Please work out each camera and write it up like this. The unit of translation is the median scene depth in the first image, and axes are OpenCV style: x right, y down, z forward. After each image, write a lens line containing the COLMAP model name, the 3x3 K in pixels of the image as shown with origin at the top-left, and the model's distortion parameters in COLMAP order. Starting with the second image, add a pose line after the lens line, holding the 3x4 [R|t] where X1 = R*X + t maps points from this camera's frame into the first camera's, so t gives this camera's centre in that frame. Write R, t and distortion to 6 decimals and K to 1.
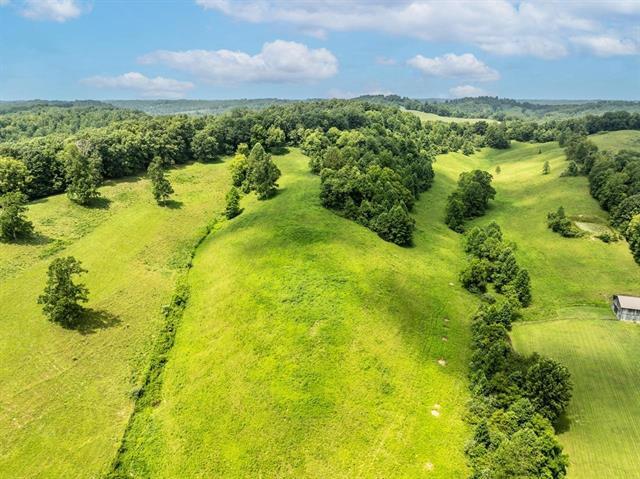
lens RADIAL K [[449.5, 0, 320.9], [0, 449.5, 240.6], [0, 0, 1]] dist [-0.042590, 0.006749]
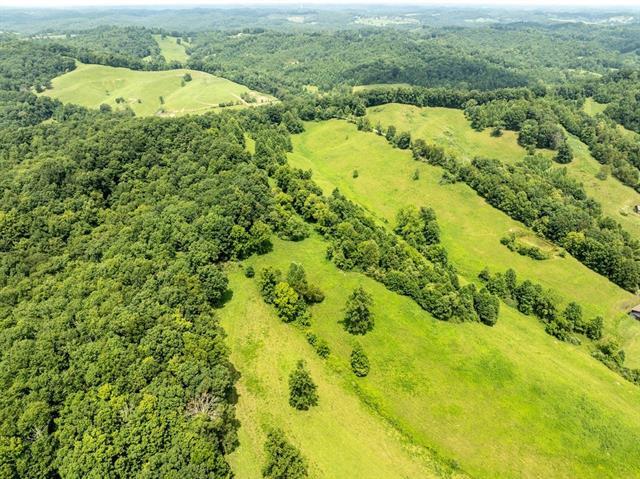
lens RADIAL K [[449.5, 0, 319.6], [0, 449.5, 238.2], [0, 0, 1]] dist [-0.042590, 0.006749]
pose [[0.684882, -0.346129, 0.641195, -0.538151], [0.221980, 0.937255, 0.268844, -0.409516], [-0.694018, -0.041794, 0.718744, 0.327428]]
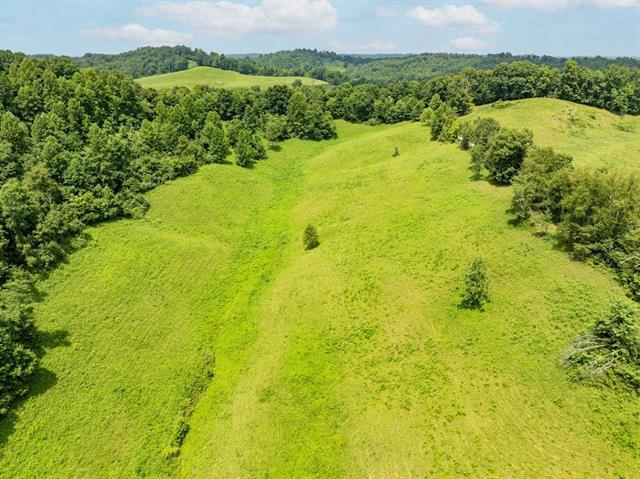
lens RADIAL K [[449.5, 0, 320.4], [0, 449.5, 241.8], [0, 0, 1]] dist [-0.042590, 0.006749]
pose [[0.934294, -0.135053, 0.329931, 0.361633], [0.104984, 0.988657, 0.107401, -0.240203], [-0.340694, -0.065706, 0.937876, 0.838532]]
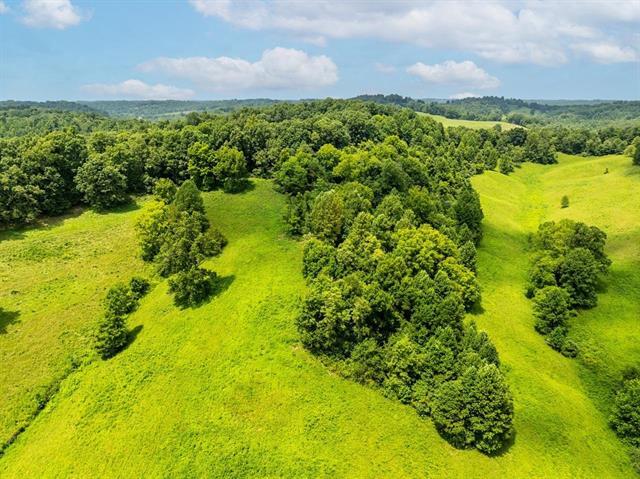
lens RADIAL K [[449.5, 0, 321.3], [0, 449.5, 238.3], [0, 0, 1]] dist [-0.042590, 0.006749]
pose [[0.999914, -0.004350, 0.012335, 0.011823], [0.004417, 0.999975, -0.005454, -0.124415], [-0.012311, 0.005508, 0.999909, 0.395732]]
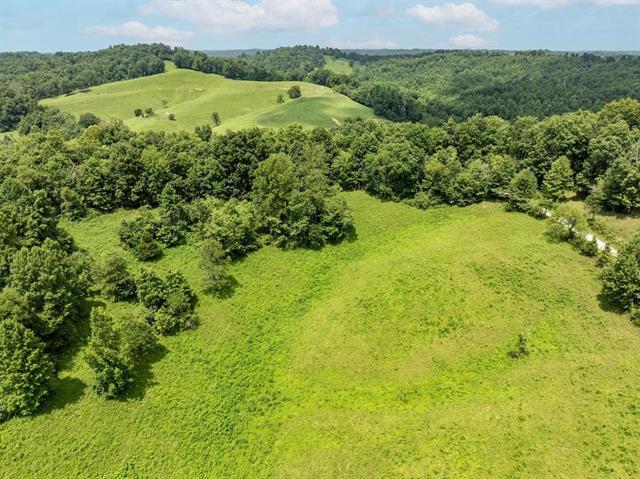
lens RADIAL K [[449.5, 0, 324.0], [0, 449.5, 240.5], [0, 0, 1]] dist [-0.042590, 0.006749]
pose [[0.933850, -0.140105, 0.329082, 0.533720], [0.107688, 0.987529, 0.114846, -0.395486], [-0.341069, -0.071811, 0.937291, 1.257762]]
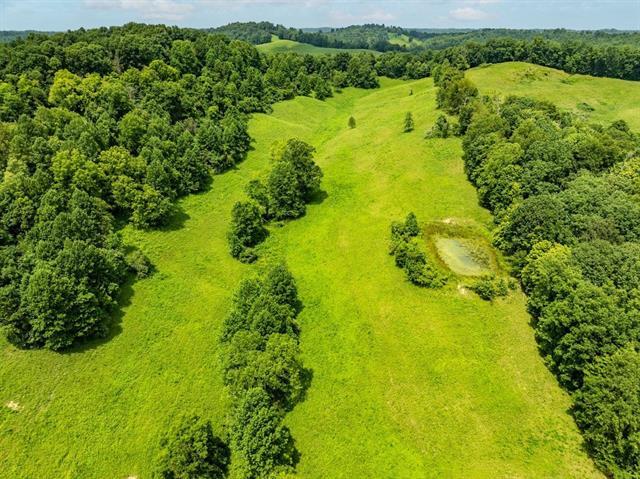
lens RADIAL K [[449.5, 0, 317.3], [0, 449.5, 237.3], [0, 0, 1]] dist [-0.042590, 0.006749]
pose [[0.977778, -0.088363, 0.190109, 0.236081], [0.062749, 0.988613, 0.136774, -0.097552], [-0.200030, -0.121806, 0.972189, 0.355362]]
